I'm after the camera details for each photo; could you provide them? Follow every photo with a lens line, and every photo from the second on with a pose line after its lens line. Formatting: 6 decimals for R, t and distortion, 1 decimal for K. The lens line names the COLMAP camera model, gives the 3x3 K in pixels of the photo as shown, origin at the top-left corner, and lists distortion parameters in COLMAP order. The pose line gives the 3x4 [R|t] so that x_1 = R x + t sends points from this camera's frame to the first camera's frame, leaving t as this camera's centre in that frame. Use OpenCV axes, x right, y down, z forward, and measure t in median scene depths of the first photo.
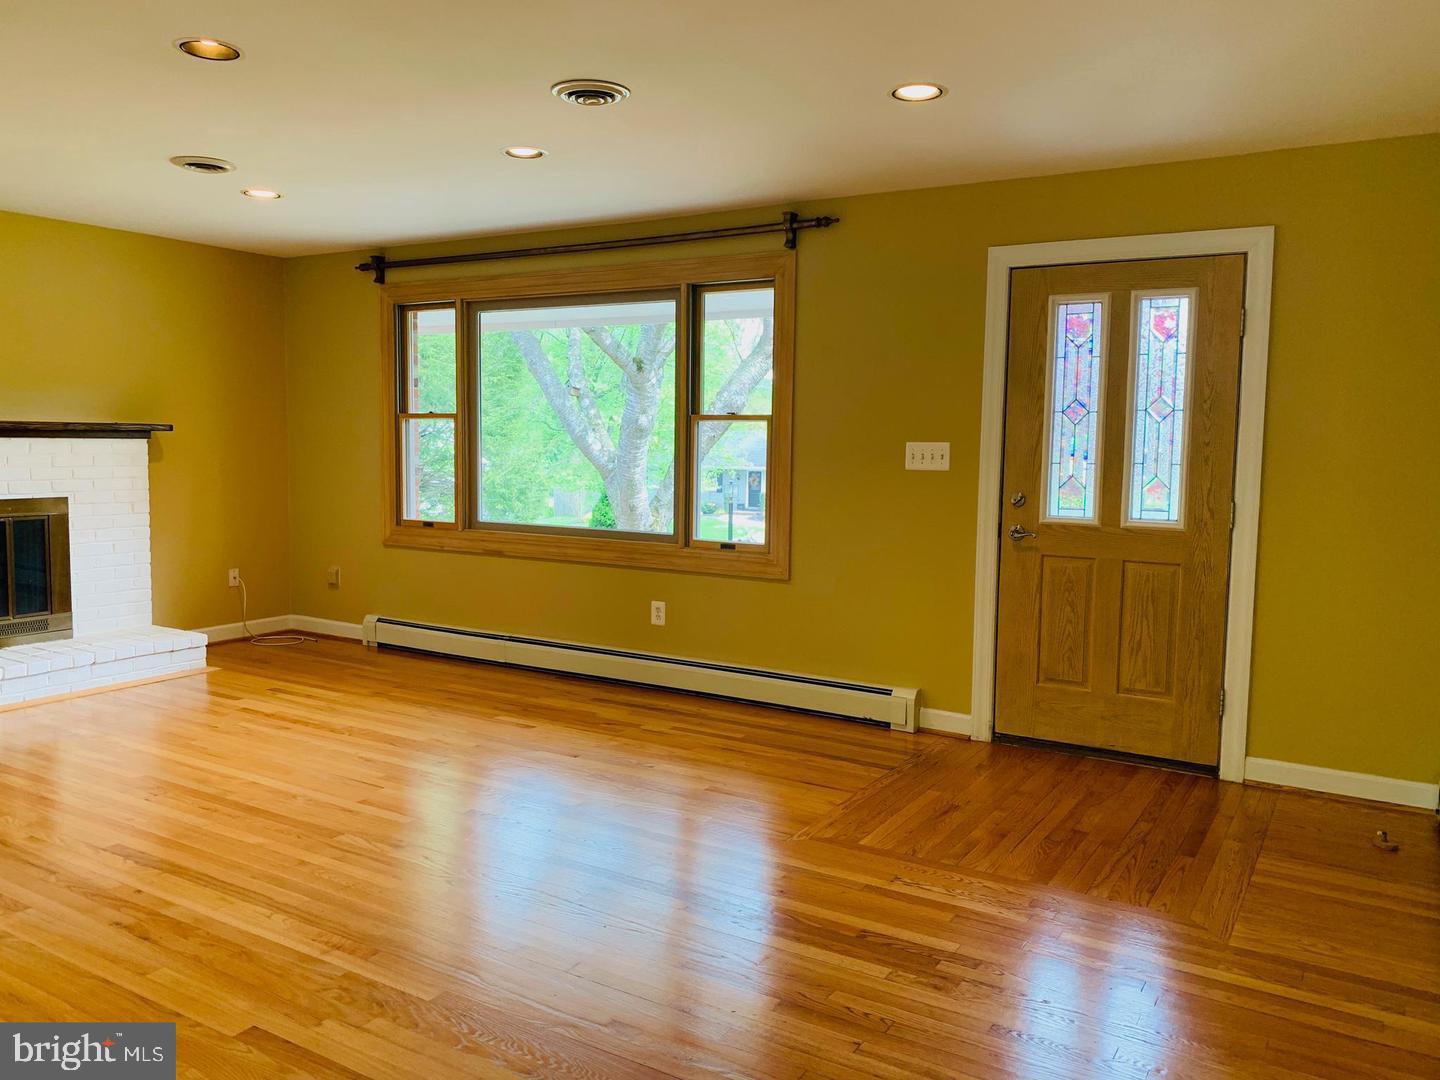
lens RADIAL K [[1096.5, 0, 712.9], [0, 1096.5, 536.6], [0, 0, 1]] dist [0.098683, -0.163676]
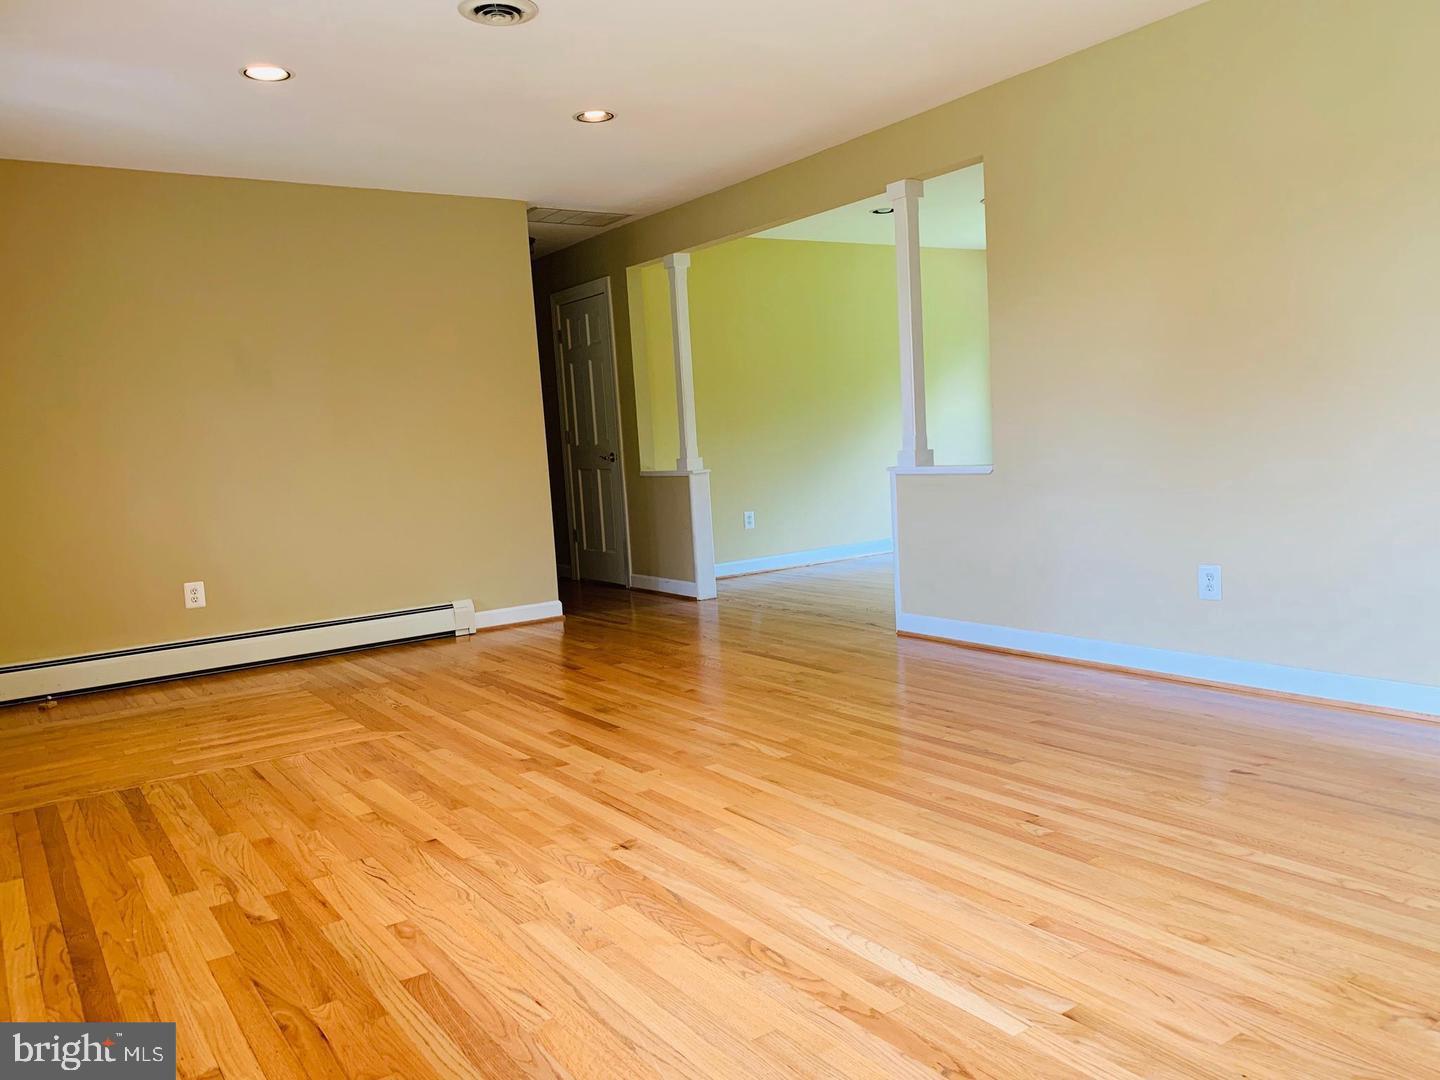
lens RADIAL K [[1096.5, 0, 712.9], [0, 1096.5, 536.6], [0, 0, 1]] dist [0.098683, -0.163676]
pose [[-0.913123, 0.003554, 0.407669, -0.508313], [0.084326, 0.979984, 0.180336, -0.072013], [-0.398868, 0.199046, -0.895145, 1.399429]]
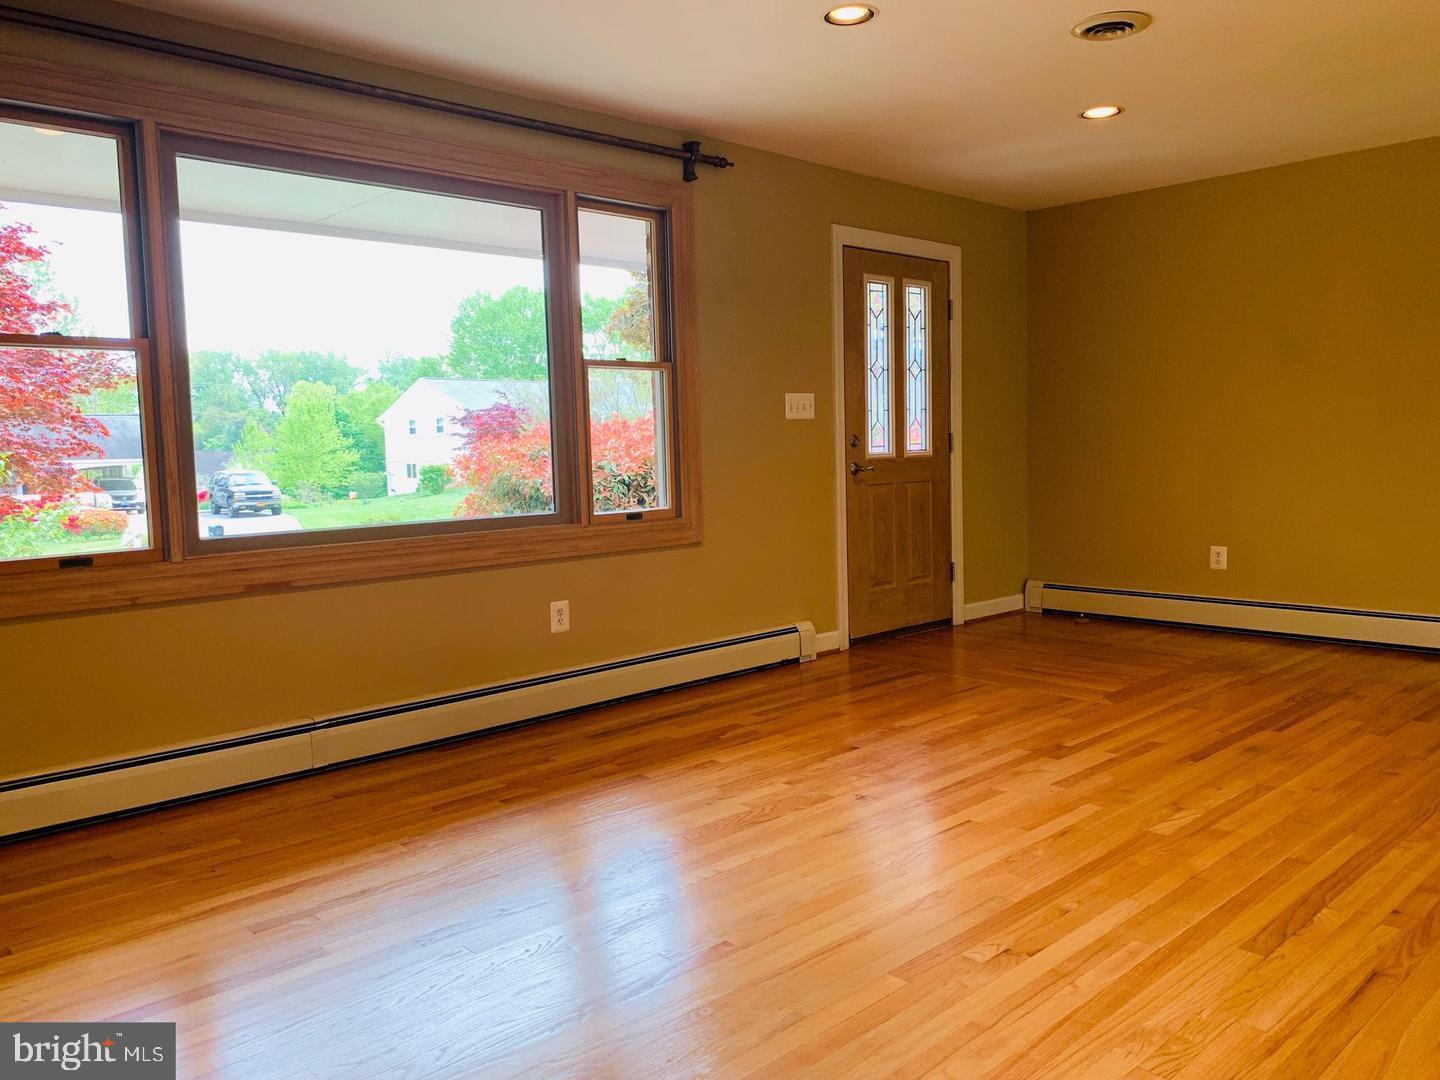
lens RADIAL K [[1096.5, 0, 712.9], [0, 1096.5, 536.6], [0, 0, 1]] dist [0.098683, -0.163676]
pose [[0.261579, -0.101300, 0.959851, -0.902223], [0.117743, 0.990399, 0.072437, -0.034408], [-0.957973, 0.094068, 0.270995, 0.814730]]
